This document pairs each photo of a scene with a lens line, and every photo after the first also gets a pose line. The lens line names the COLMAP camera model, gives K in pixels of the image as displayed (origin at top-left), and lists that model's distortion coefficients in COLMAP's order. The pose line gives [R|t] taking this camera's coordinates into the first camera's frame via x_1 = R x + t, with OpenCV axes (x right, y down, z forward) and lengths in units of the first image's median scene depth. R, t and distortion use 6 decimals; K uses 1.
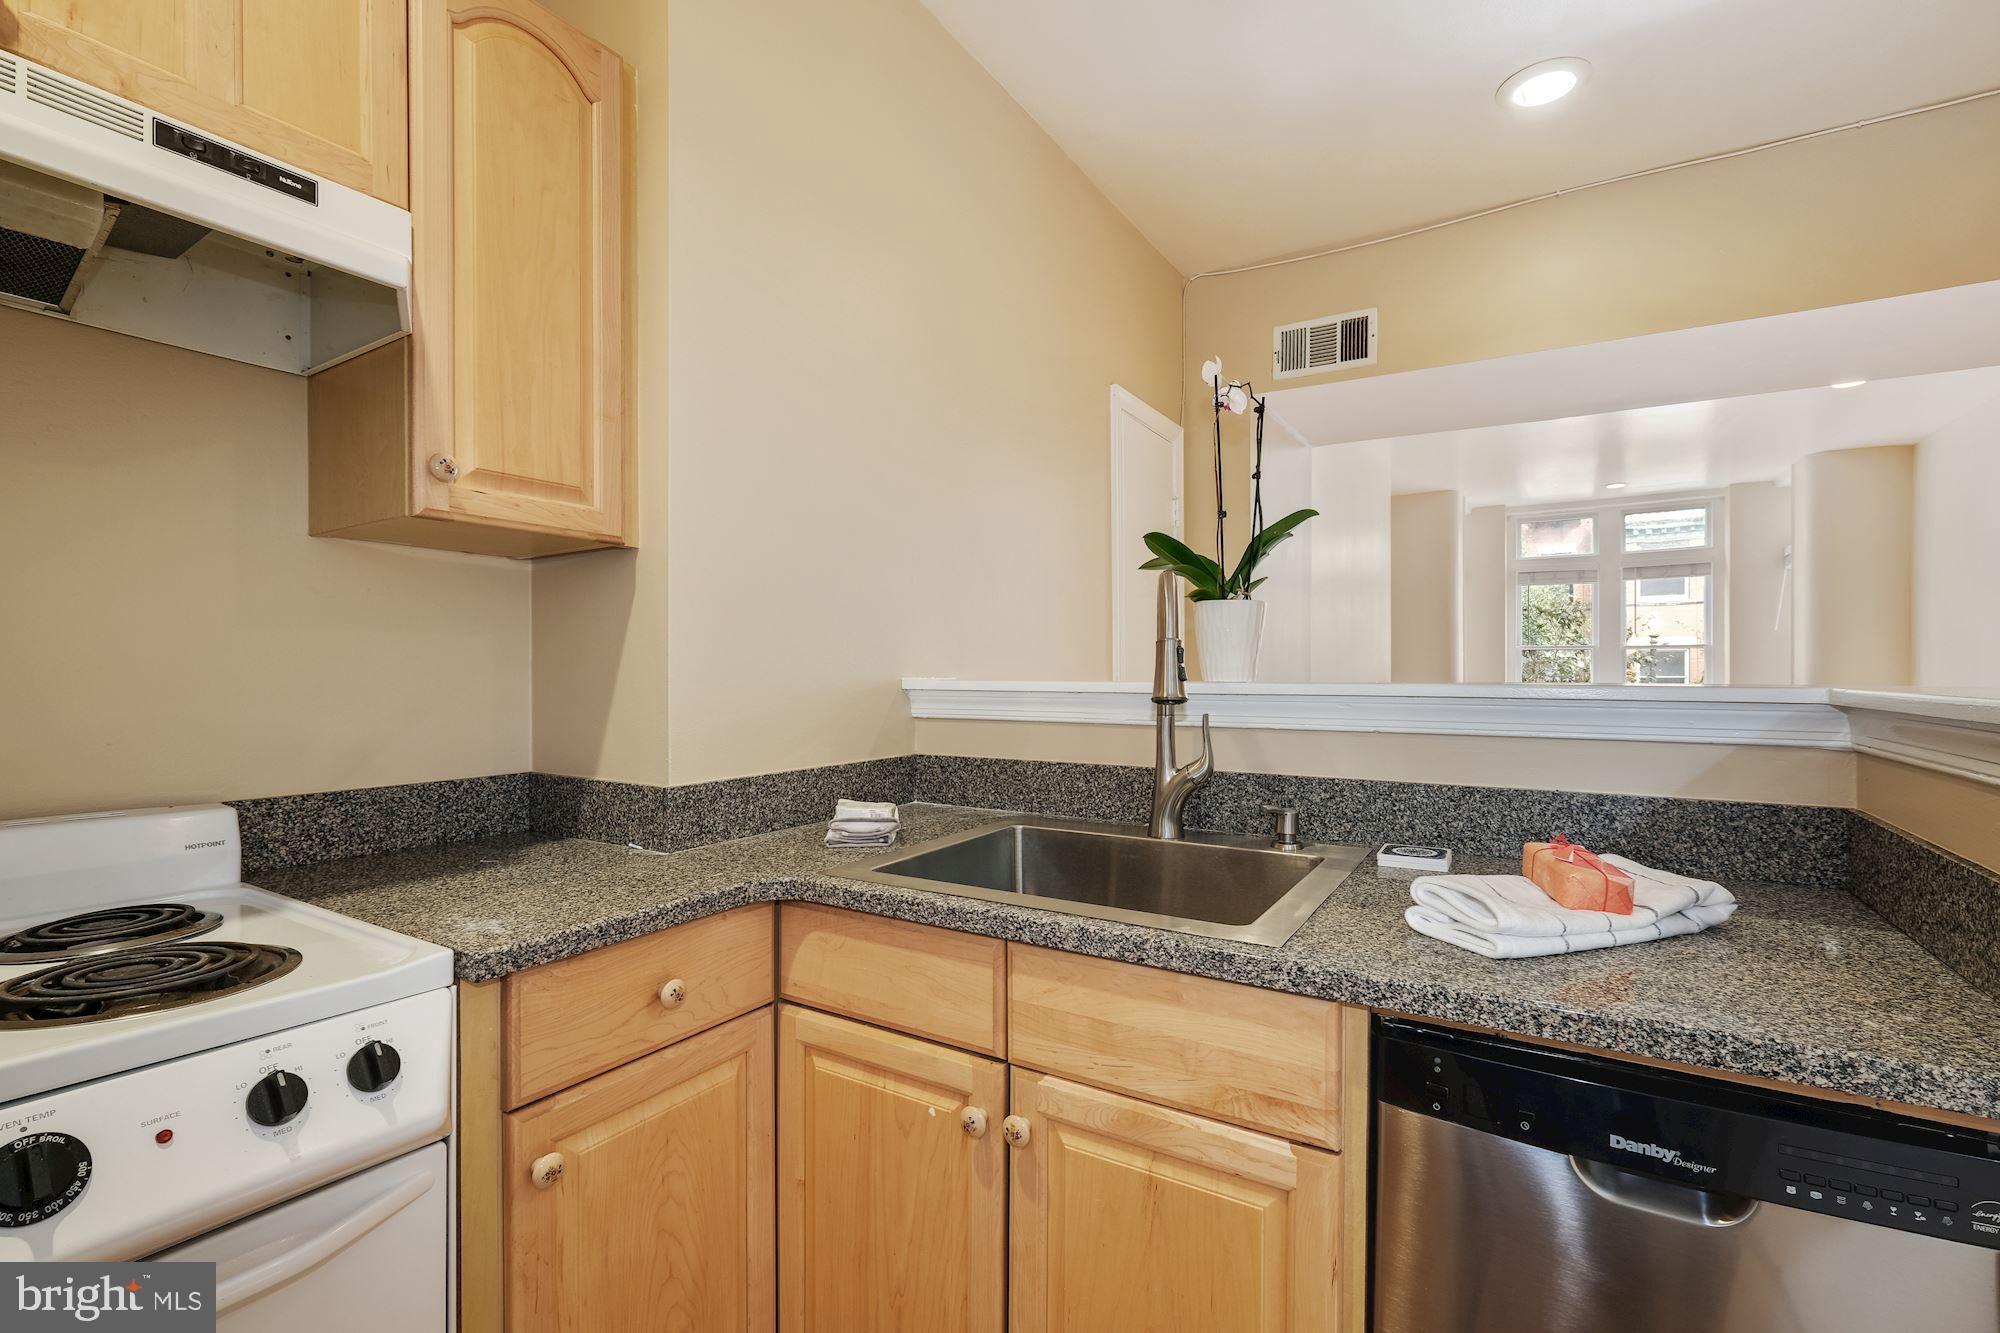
lens RADIAL K [[902.5, 0, 1016.8], [0, 902.5, 670.0], [0, 0, 1]] dist [-0.001555, 0.000625]
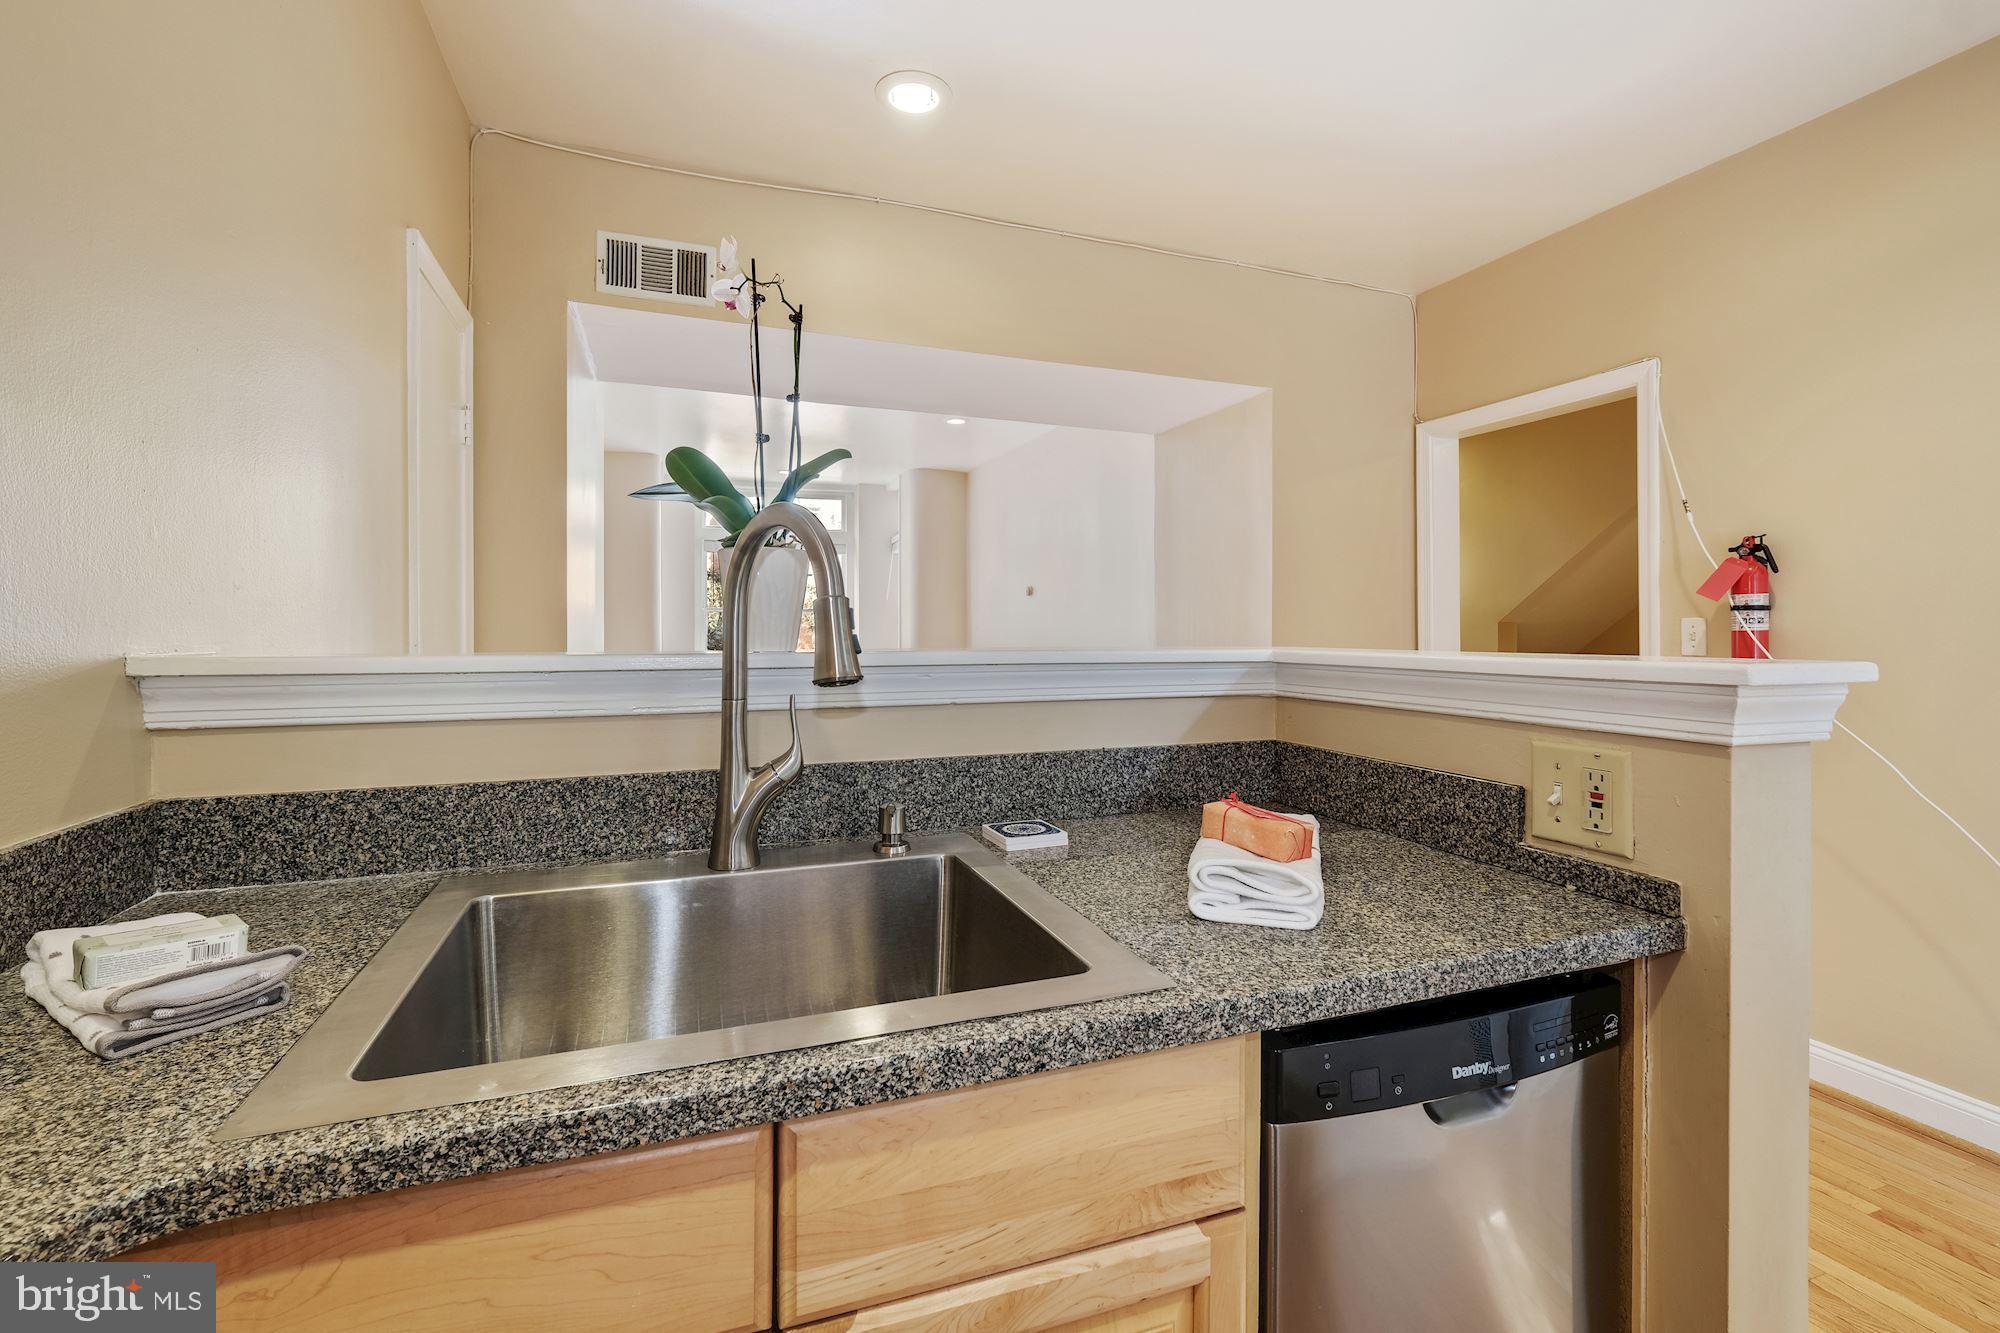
lens RADIAL K [[878.3, 0, 1006.0], [0, 878.3, 623.9], [0, 0, 1]] dist [-0.003220, -0.000437]
pose [[0.620634, 0.005348, 0.784082, -0.307110], [-0.000453, 0.999979, -0.006462, -0.007614], [-0.784100, 0.003656, 0.620624, 0.464011]]
